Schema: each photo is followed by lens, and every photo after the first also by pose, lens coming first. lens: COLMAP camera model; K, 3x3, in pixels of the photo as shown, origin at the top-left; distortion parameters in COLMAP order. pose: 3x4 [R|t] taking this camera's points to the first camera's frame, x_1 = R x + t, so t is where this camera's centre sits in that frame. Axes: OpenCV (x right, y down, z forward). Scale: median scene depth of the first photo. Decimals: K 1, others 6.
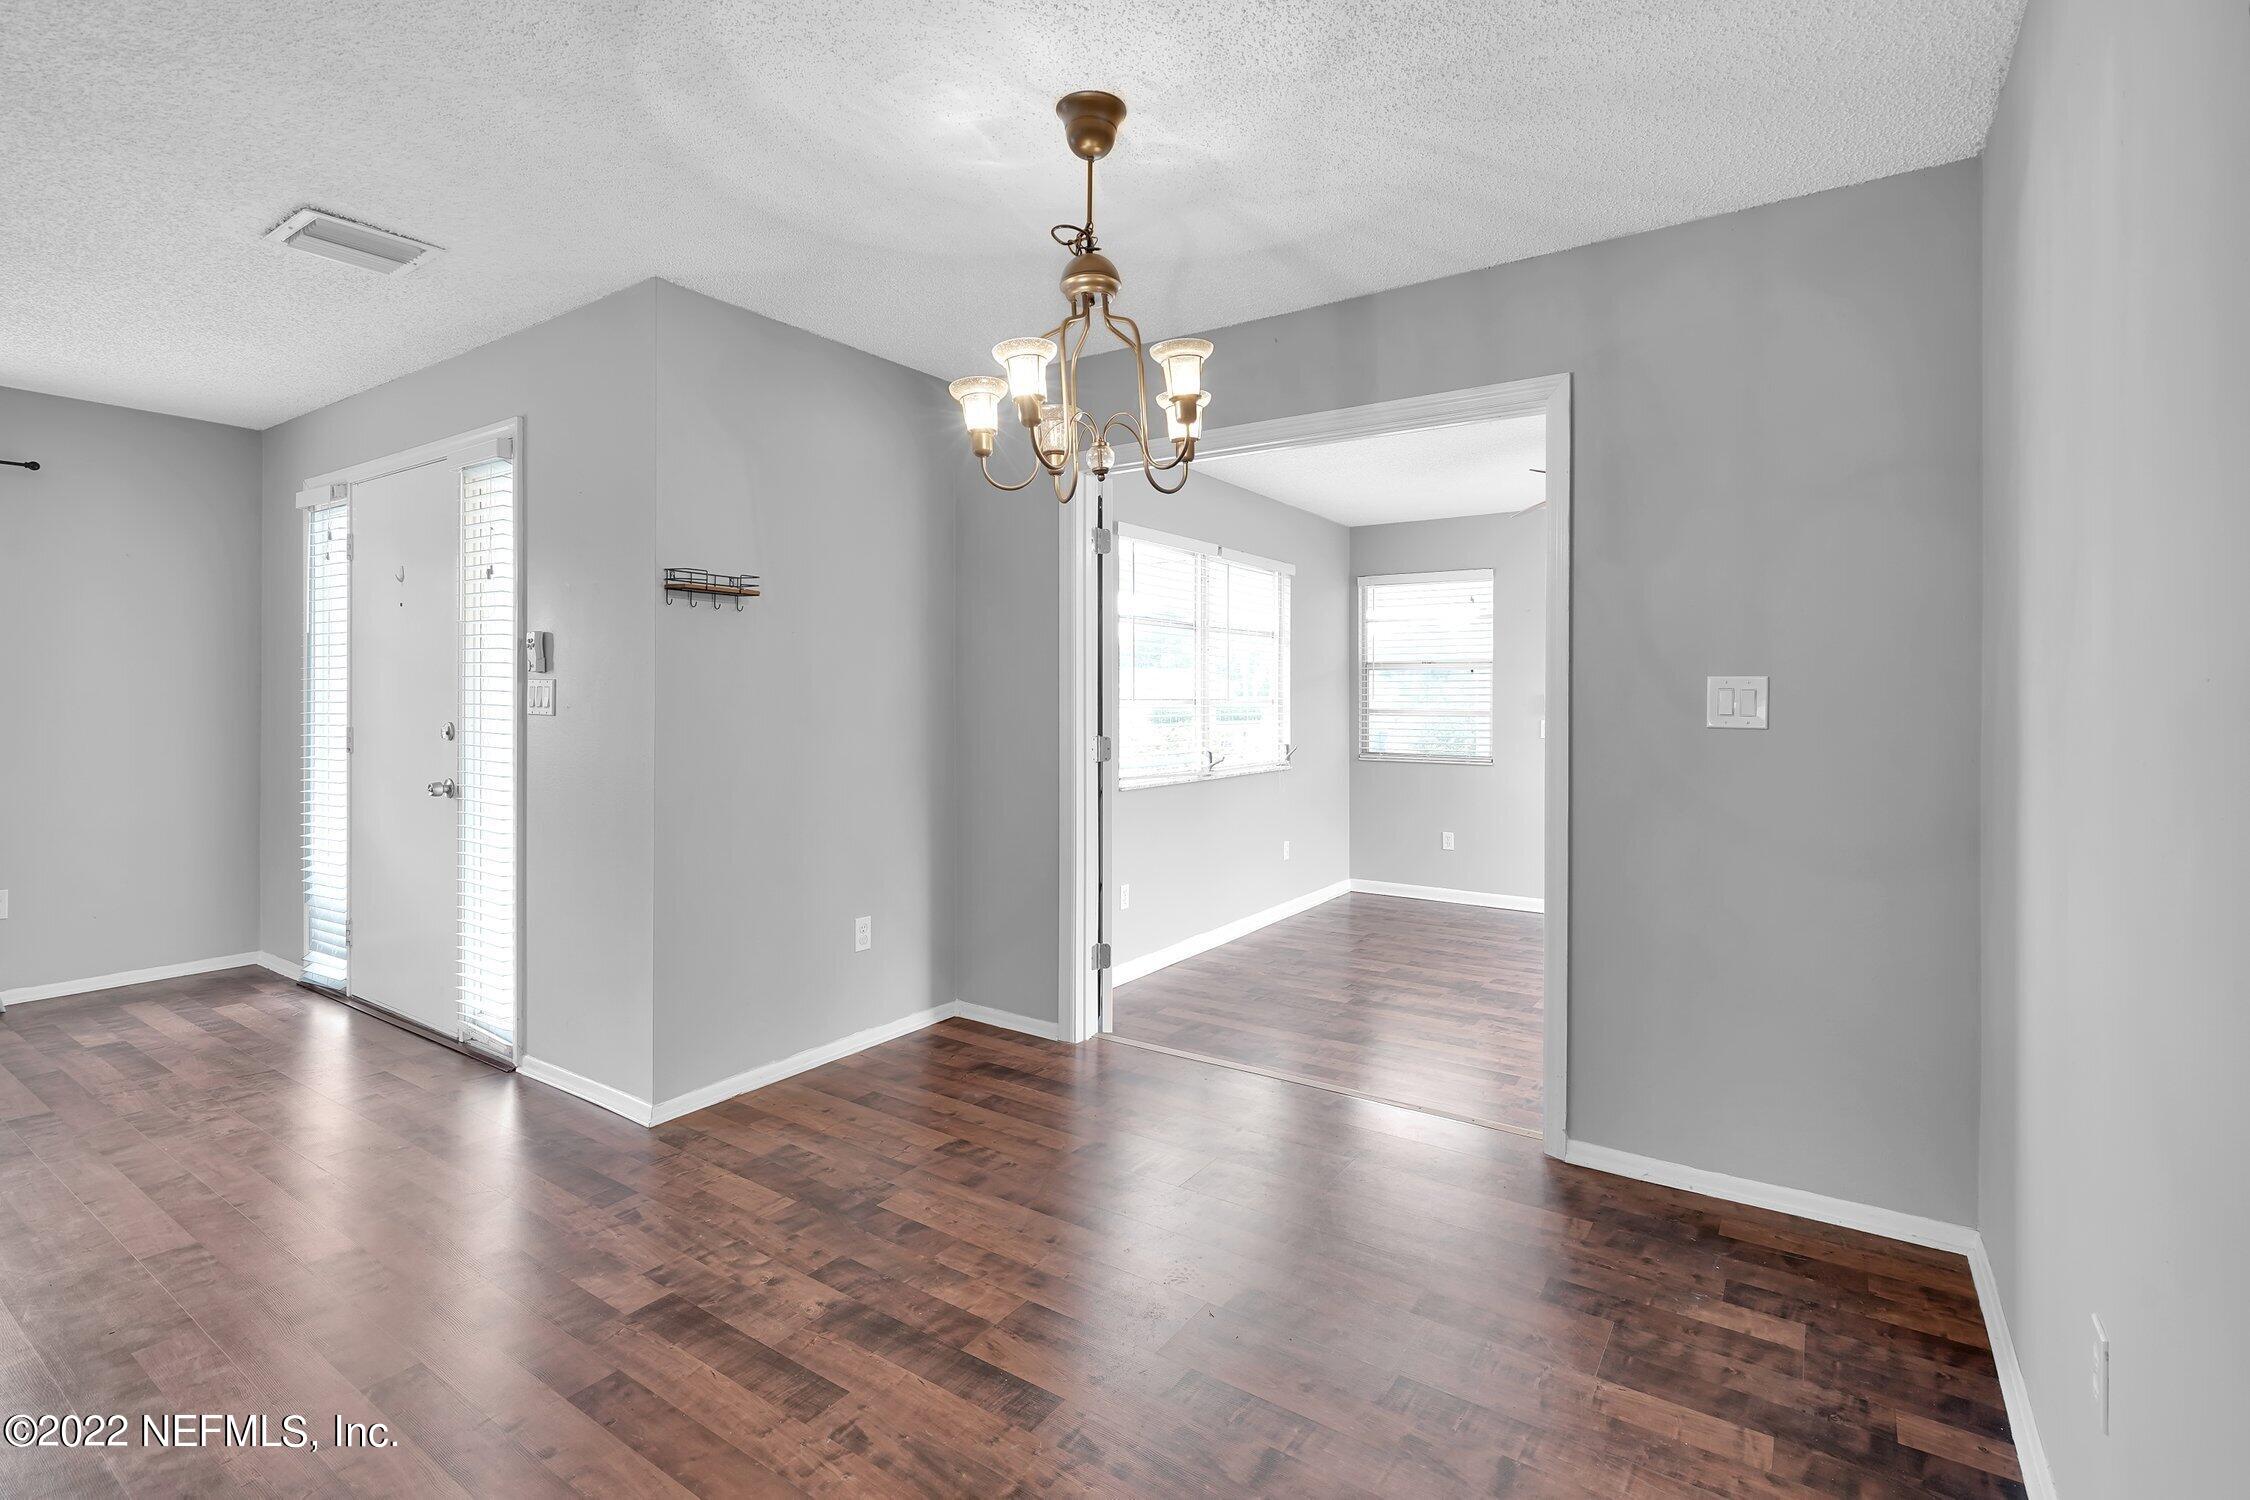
lens RADIAL K [[1035.3, 0, 1139.2], [0, 1035.3, 701.5], [0, 0, 1]] dist [-0.003364, 0.001063]
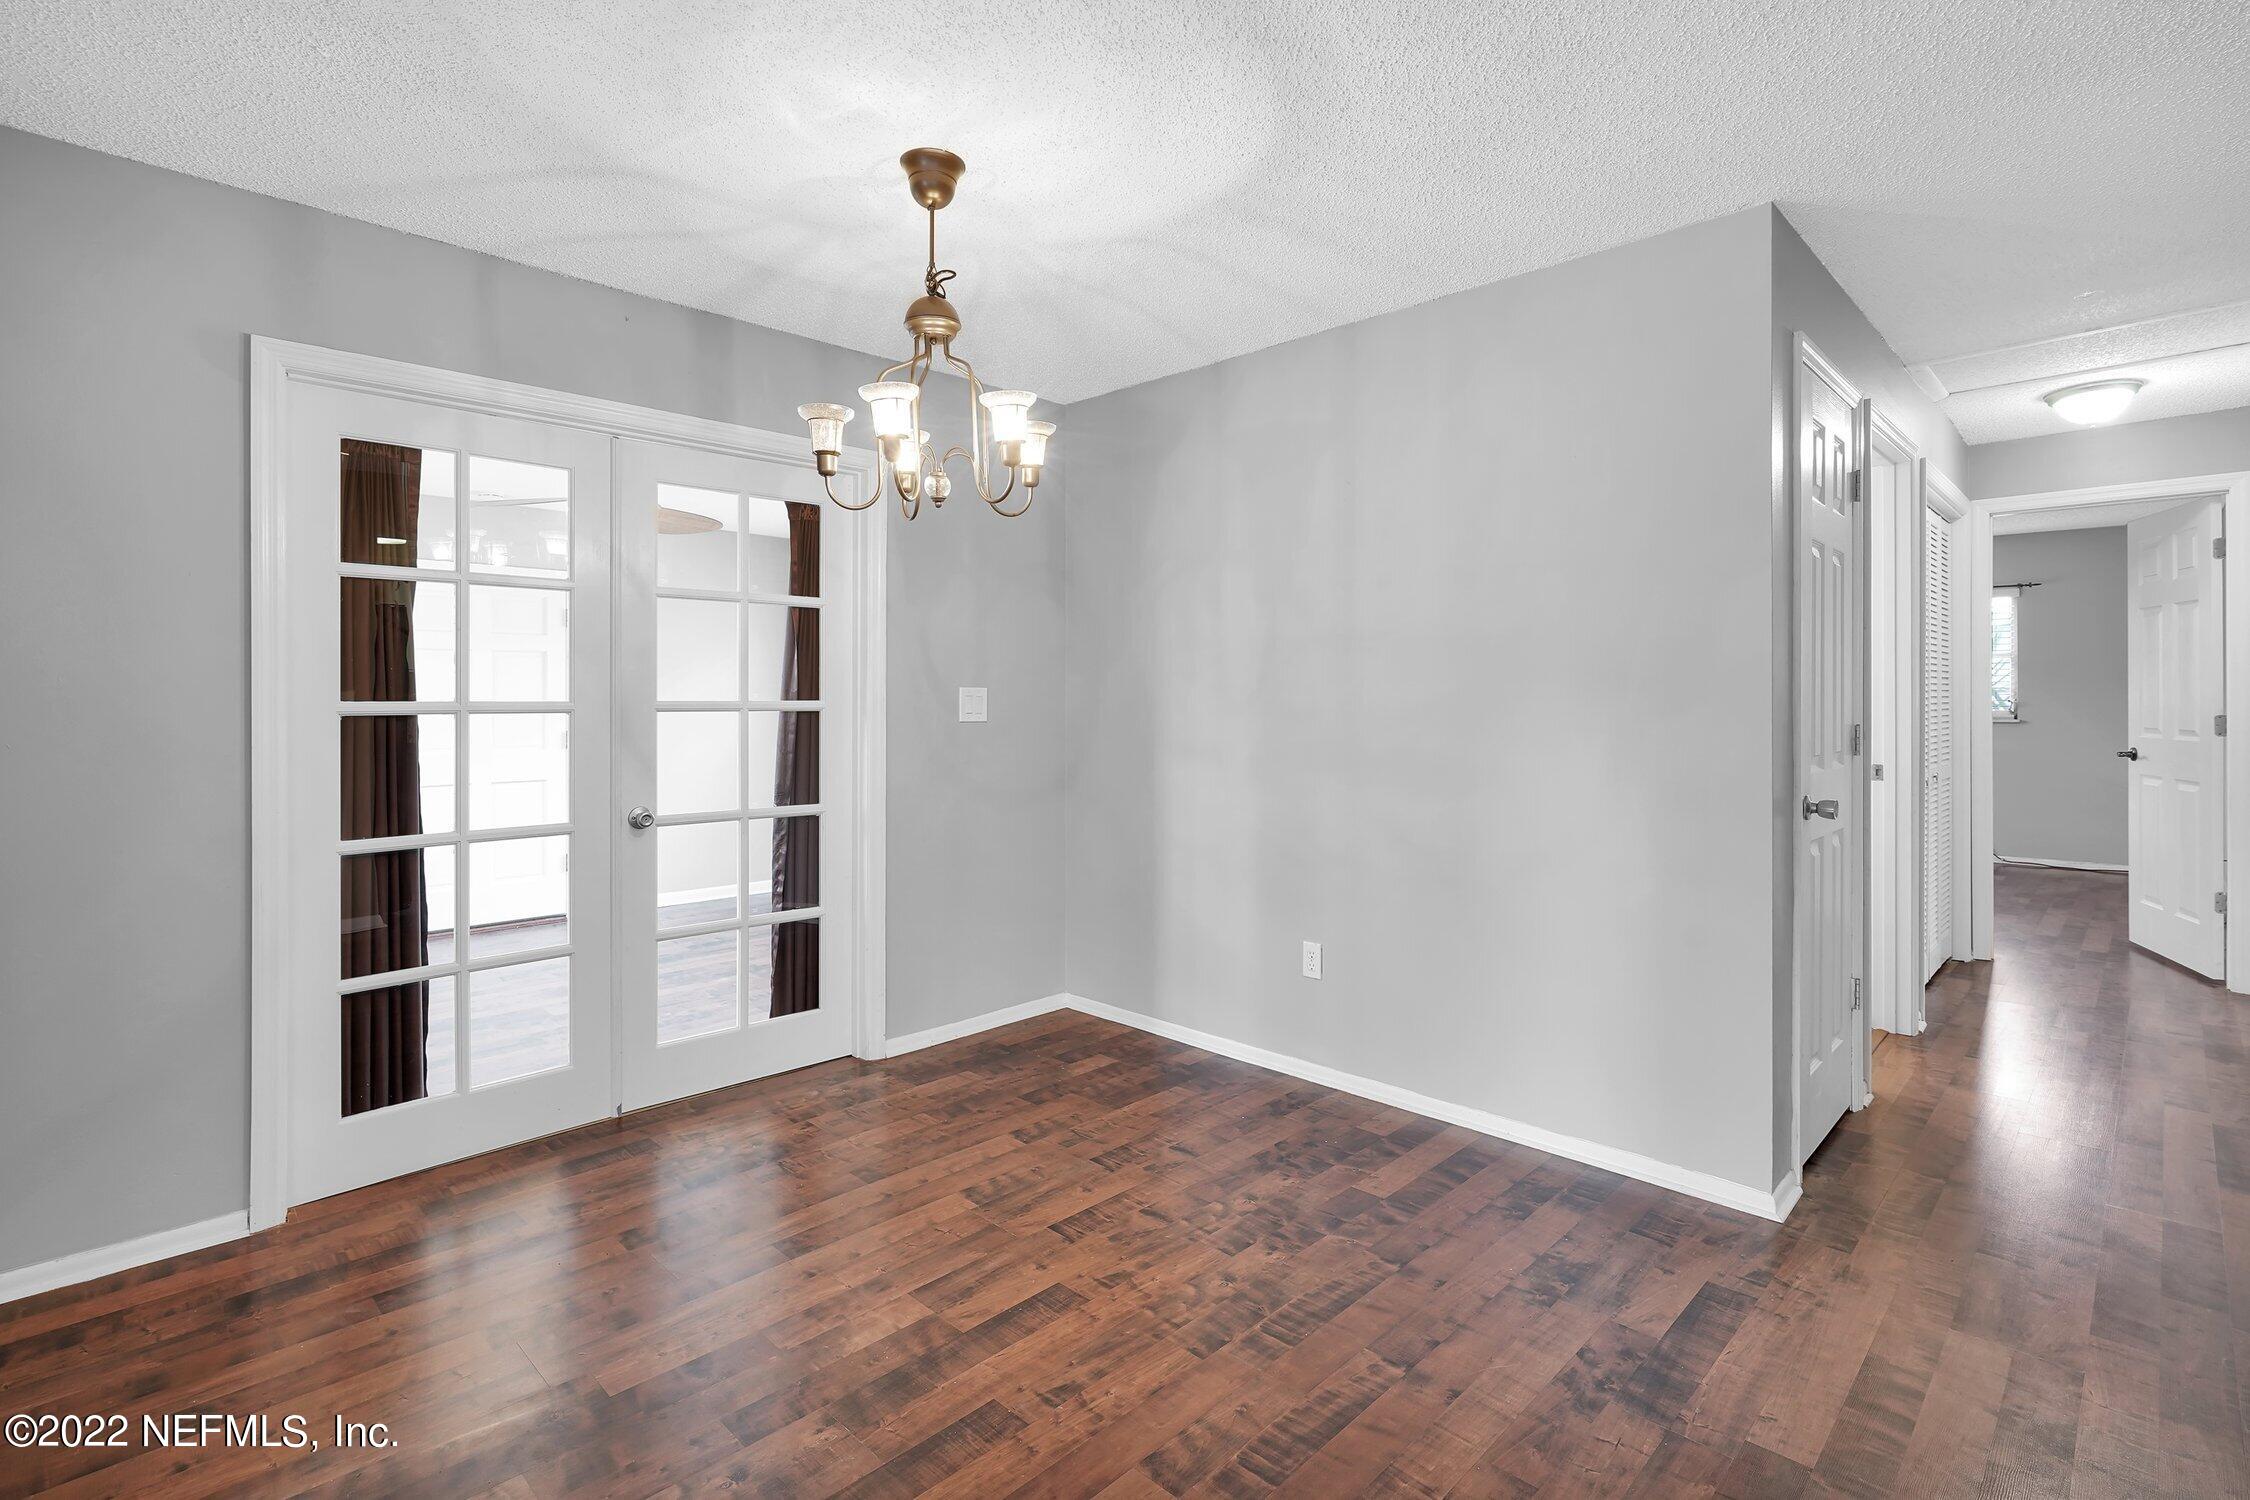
lens RADIAL K [[1035.3, 0, 1139.2], [0, 1035.3, 701.5], [0, 0, 1]] dist [-0.003364, 0.001063]
pose [[0.189284, -0.002848, 0.981918, -1.077984], [0.006164, 0.999980, 0.001713, -0.006733], [-0.981903, 0.005729, 0.189298, 0.584185]]
